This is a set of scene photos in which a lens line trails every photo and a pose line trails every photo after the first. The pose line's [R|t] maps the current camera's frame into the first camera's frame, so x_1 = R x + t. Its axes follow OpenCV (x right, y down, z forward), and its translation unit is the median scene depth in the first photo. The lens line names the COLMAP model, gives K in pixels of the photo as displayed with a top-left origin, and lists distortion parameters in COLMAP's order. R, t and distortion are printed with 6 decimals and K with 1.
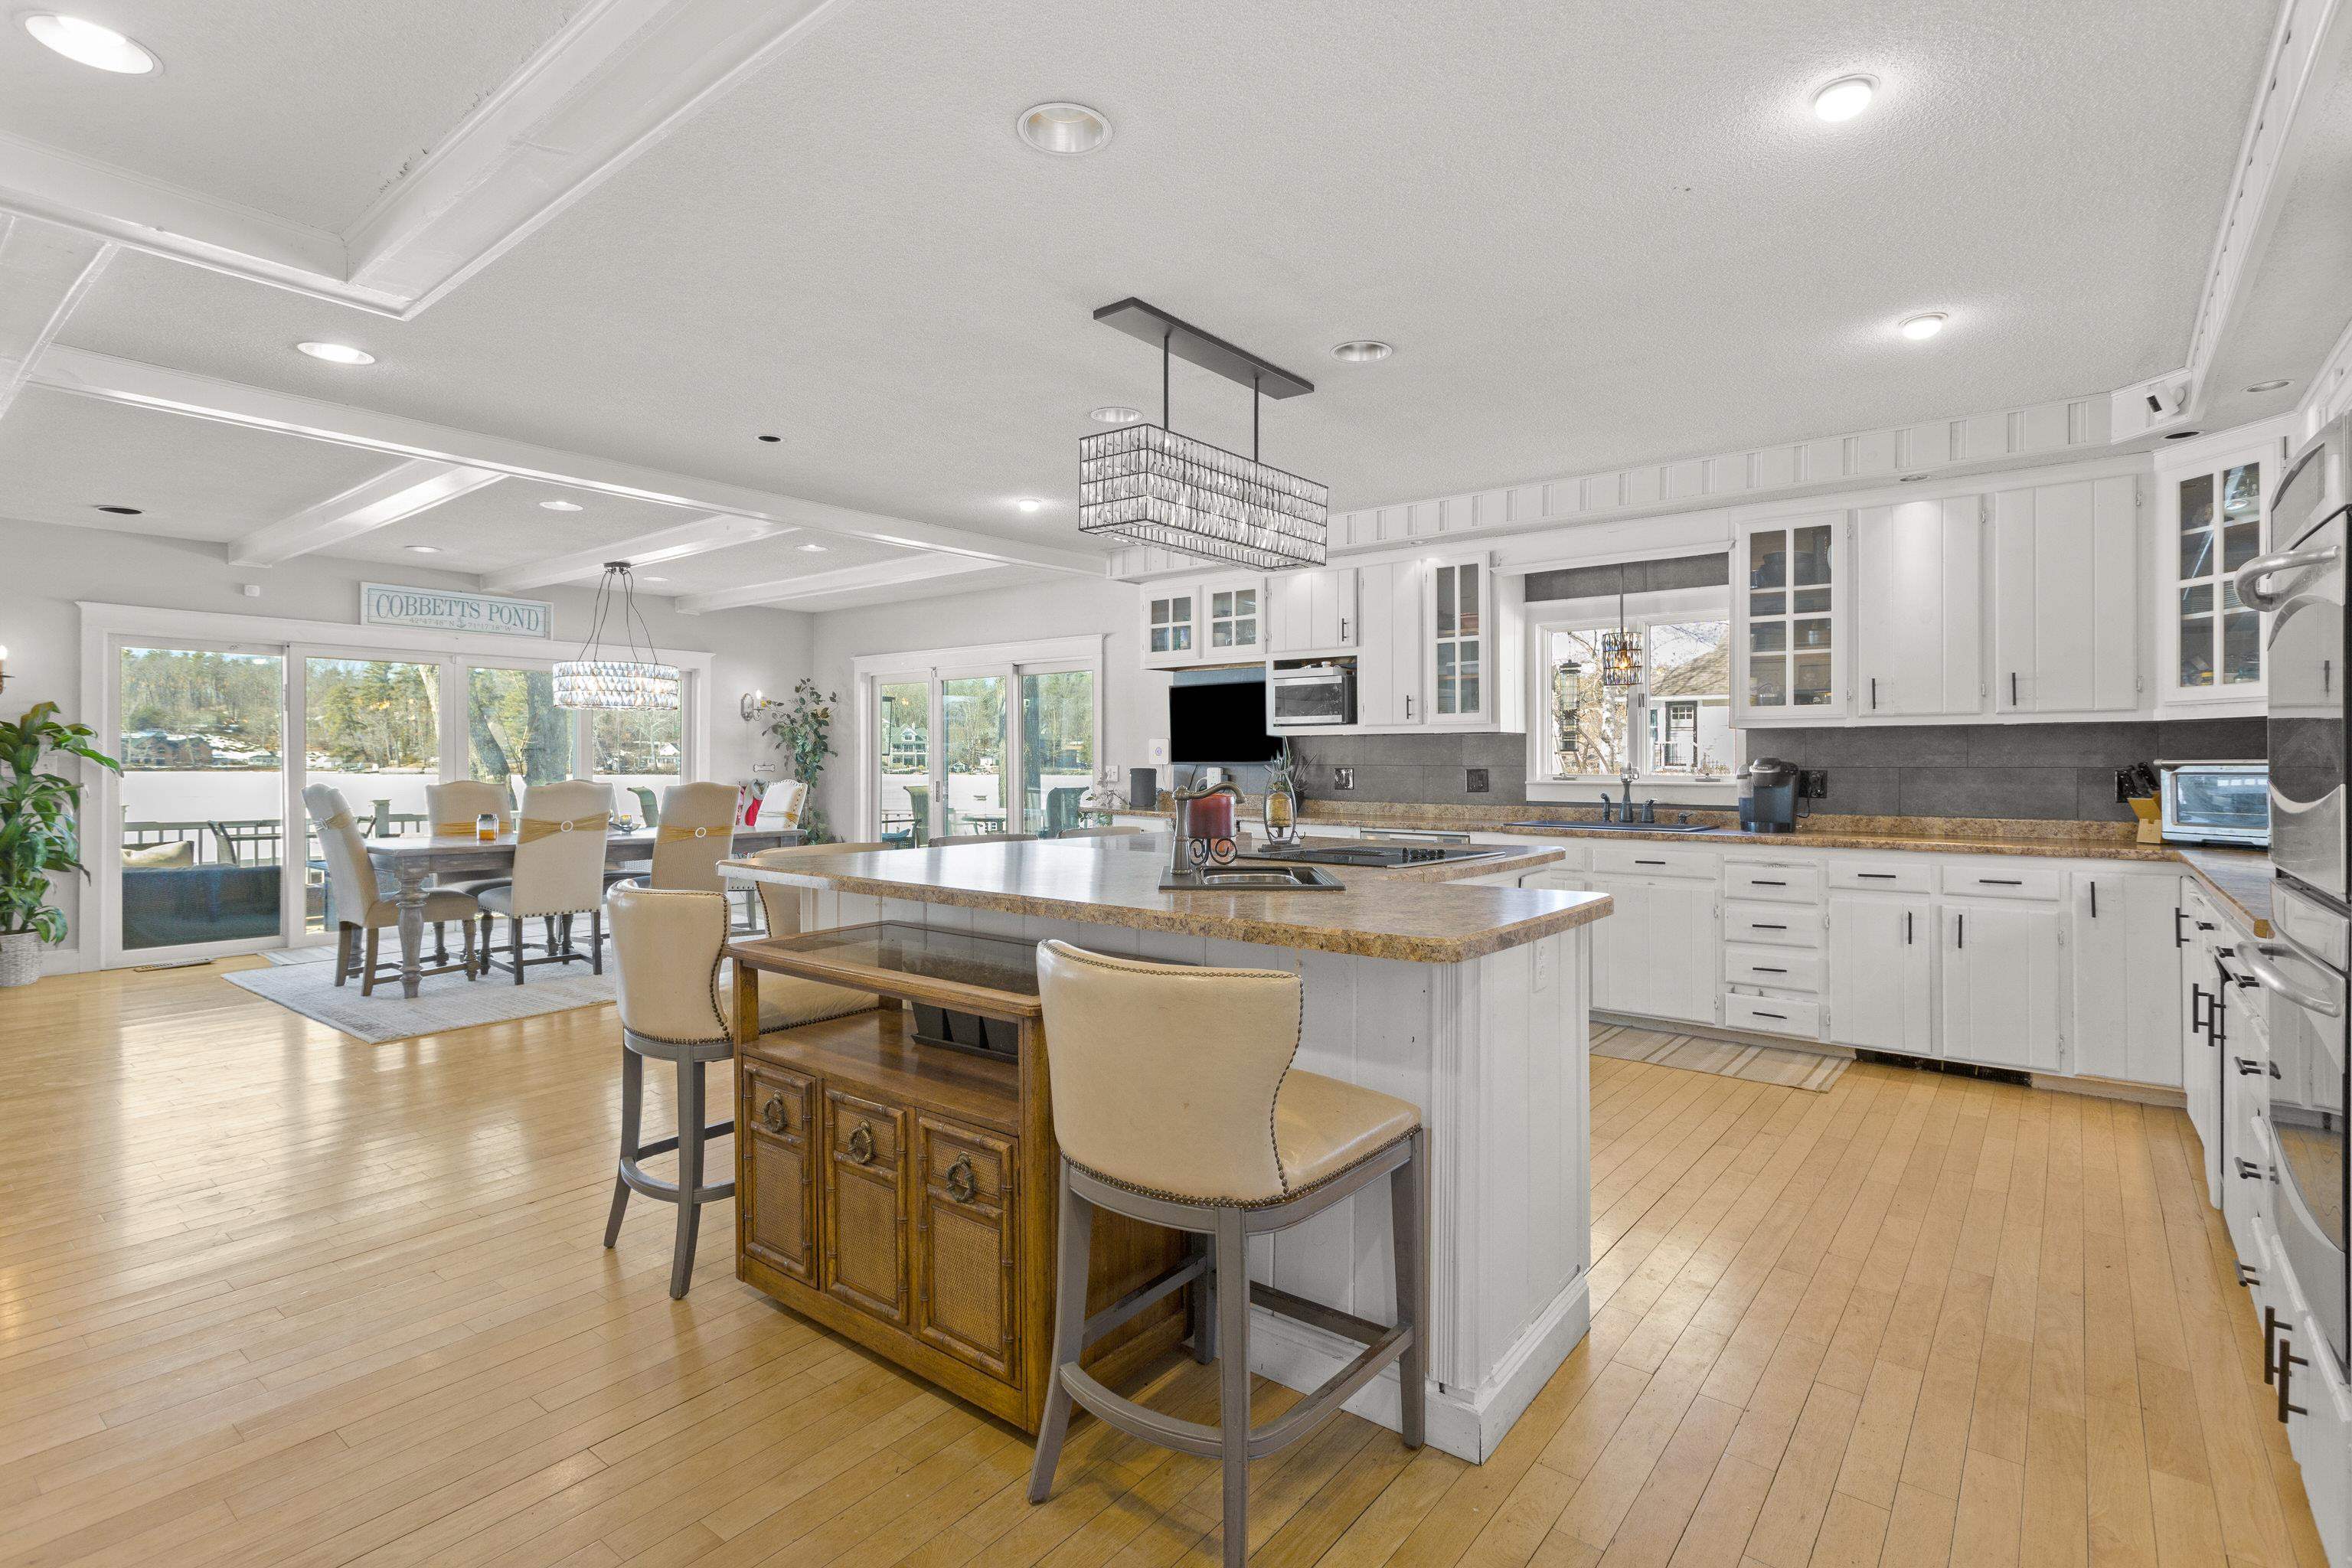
lens RADIAL K [[1106.5, 0, 1198.2], [0, 1106.5, 762.5], [0, 0, 1]] dist [-0.003918, -0.000592]
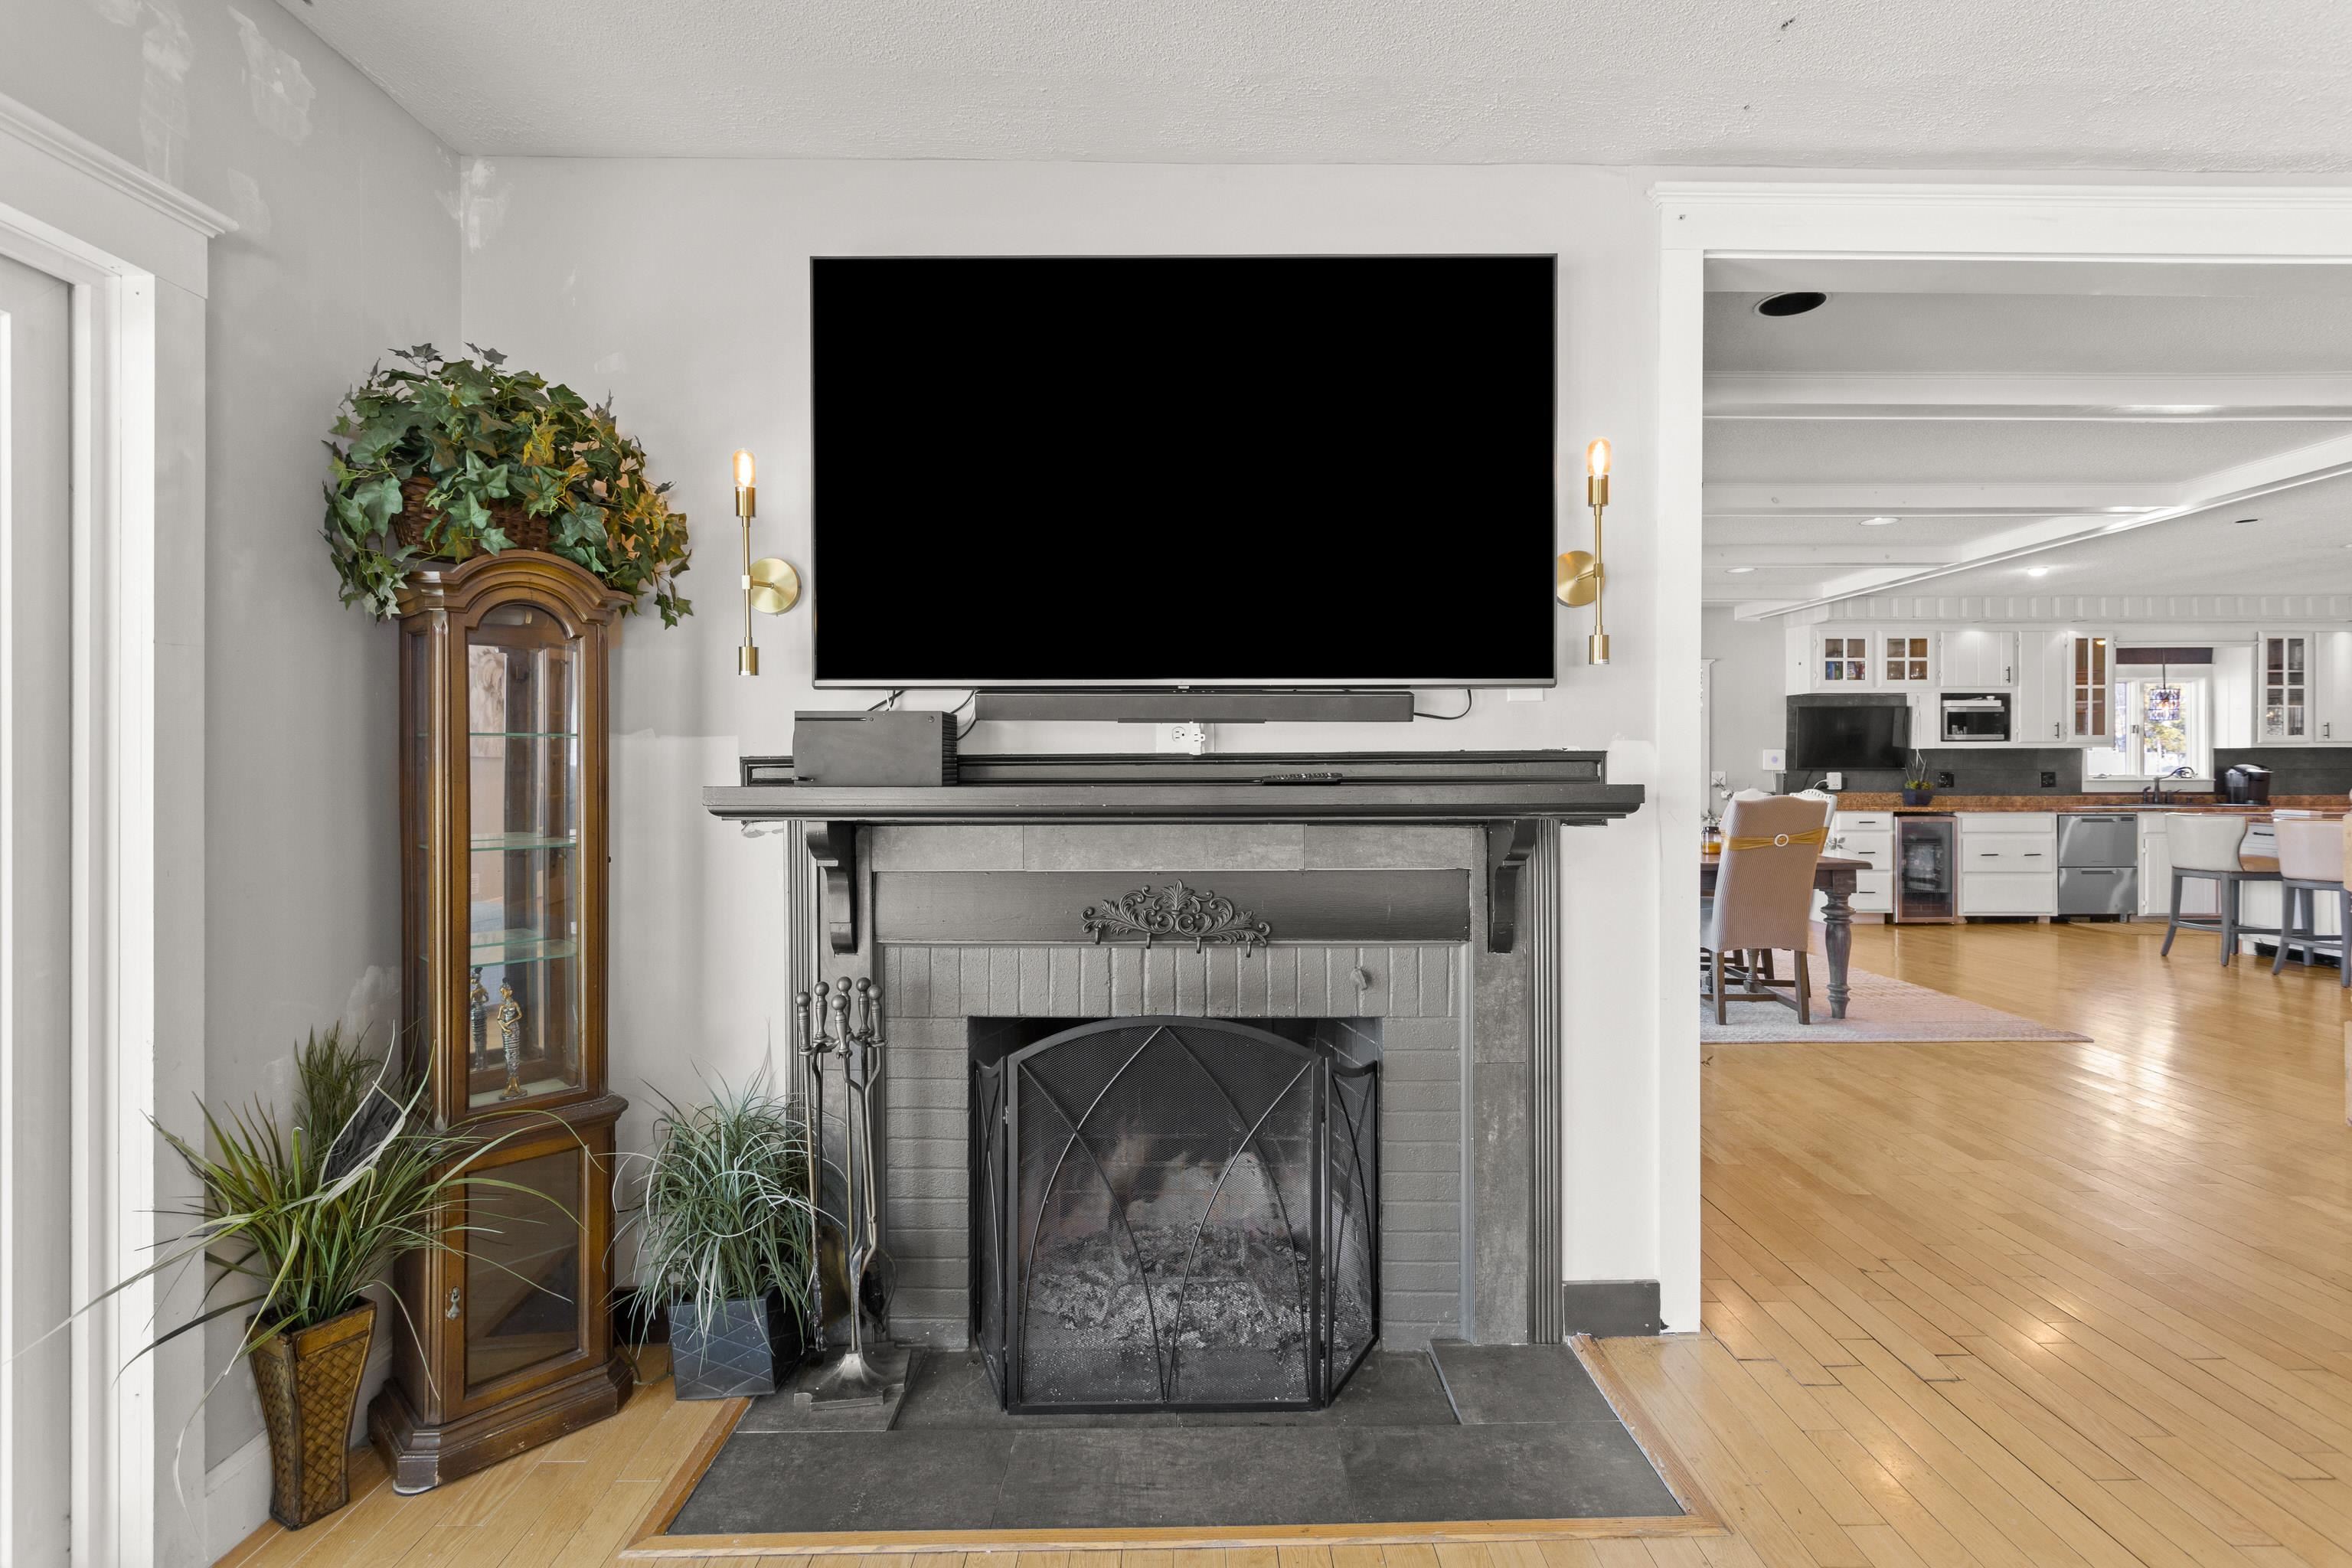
lens RADIAL K [[1109.6, 0, 1187.6], [0, 1109.6, 774.9], [0, 0, 1]] dist [-0.000111, 0.000223]
pose [[0.785491, -0.006641, 0.618838, -1.586548], [0.004068, 0.999976, 0.005569, -0.003052], [-0.618860, -0.001857, 0.785499, 0.533092]]
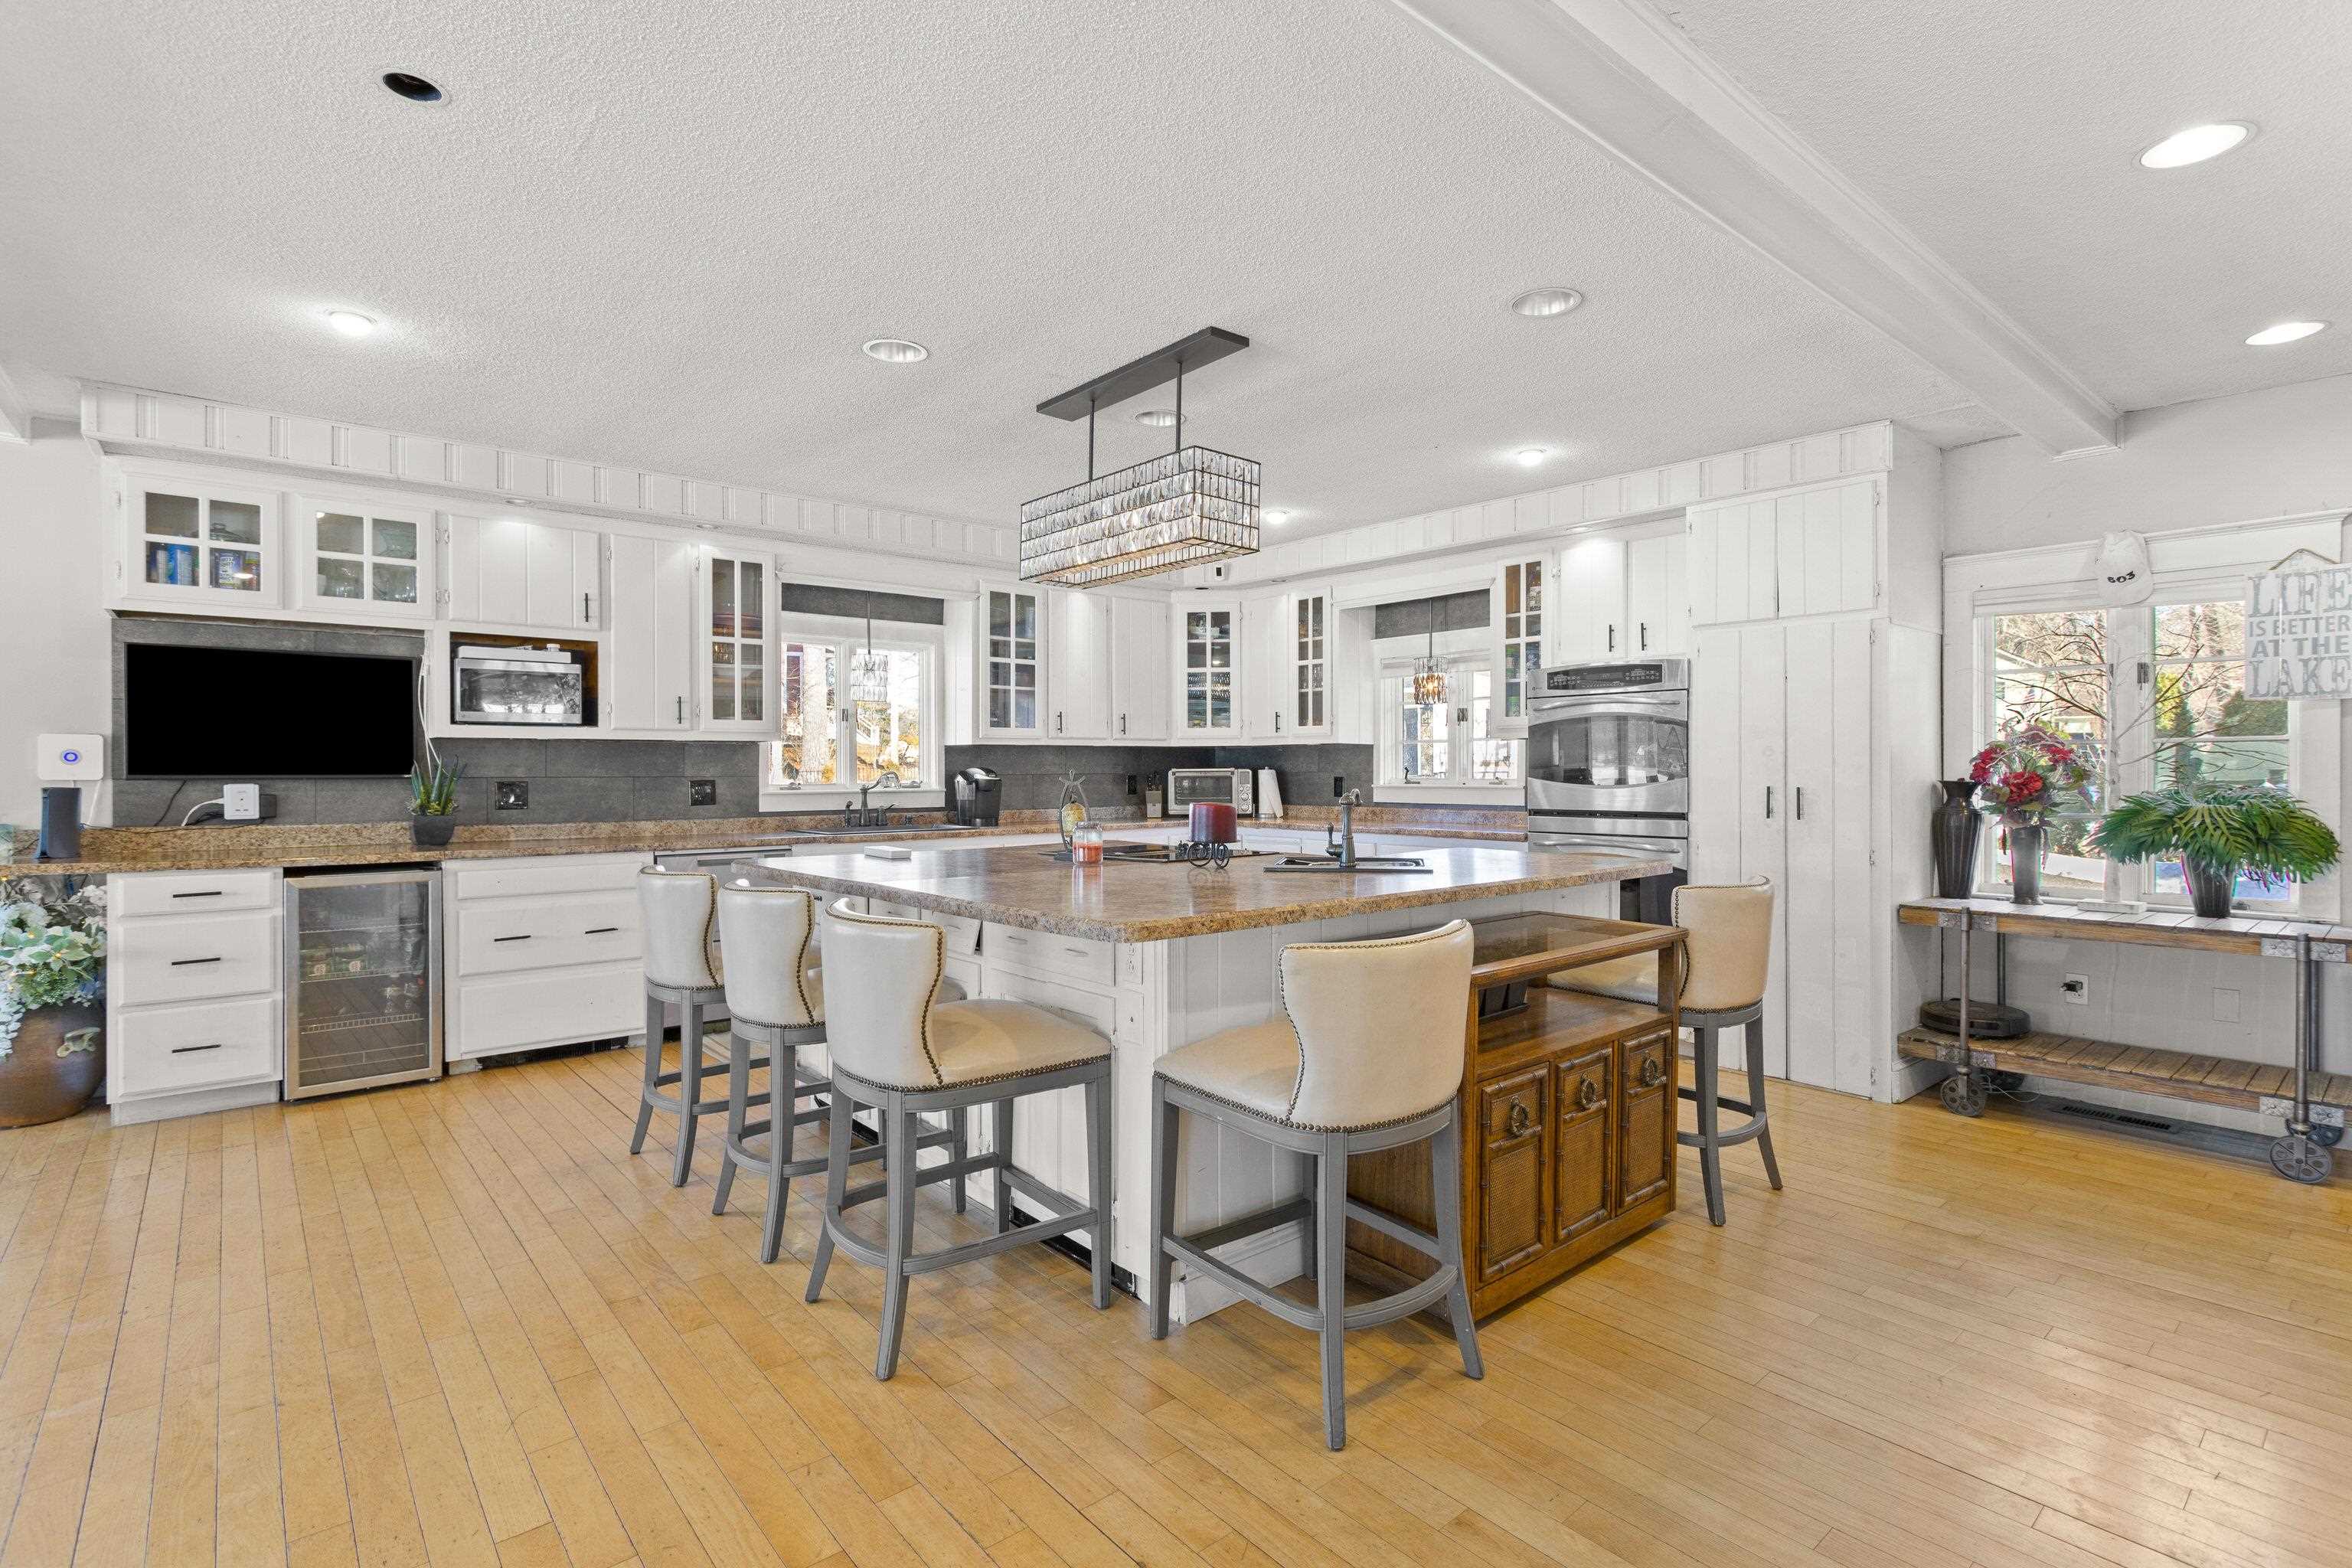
lens RADIAL K [[1112.8, 0, 1164.3], [0, 1112.8, 772.2], [0, 0, 1]] dist [0.000060, 0.000441]
pose [[0.209826, -0.005540, 0.977723, -0.565107], [0.003254, 0.999982, 0.004967, -0.003843], [-0.977733, 0.002139, 0.209840, 0.427134]]
